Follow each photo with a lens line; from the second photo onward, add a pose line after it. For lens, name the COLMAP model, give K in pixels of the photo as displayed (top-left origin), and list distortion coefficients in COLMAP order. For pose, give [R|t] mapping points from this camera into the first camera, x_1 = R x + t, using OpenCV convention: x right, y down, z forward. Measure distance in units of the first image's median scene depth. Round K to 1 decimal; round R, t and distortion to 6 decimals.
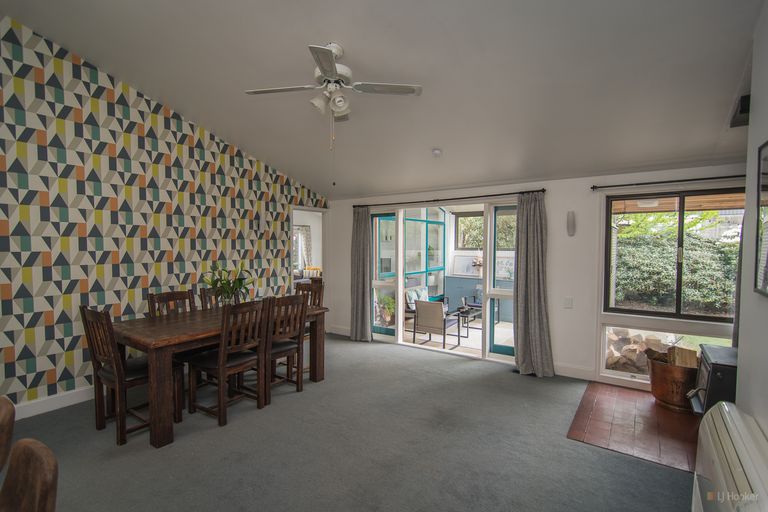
lens RADIAL K [[366.1, 0, 382.1], [0, 366.1, 257.7], [0, 0, 1]] dist [0.002705, 0.000924]
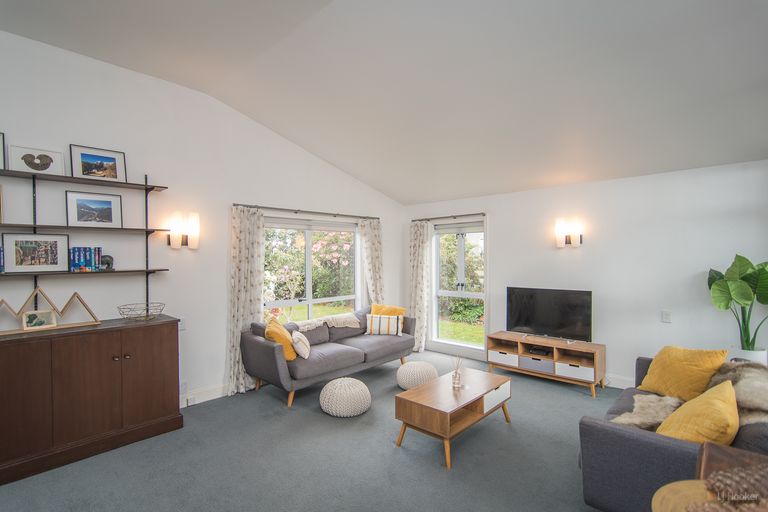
lens RADIAL K [[366.1, 0, 384.7], [0, 366.1, 258.1], [0, 0, 1]] dist [0.002705, 0.000924]
pose [[0.990033, -0.003112, -0.140802, -0.127037], [-0.001567, 0.999451, -0.033107, -0.019401], [0.140828, 0.032998, 0.989484, 0.545907]]
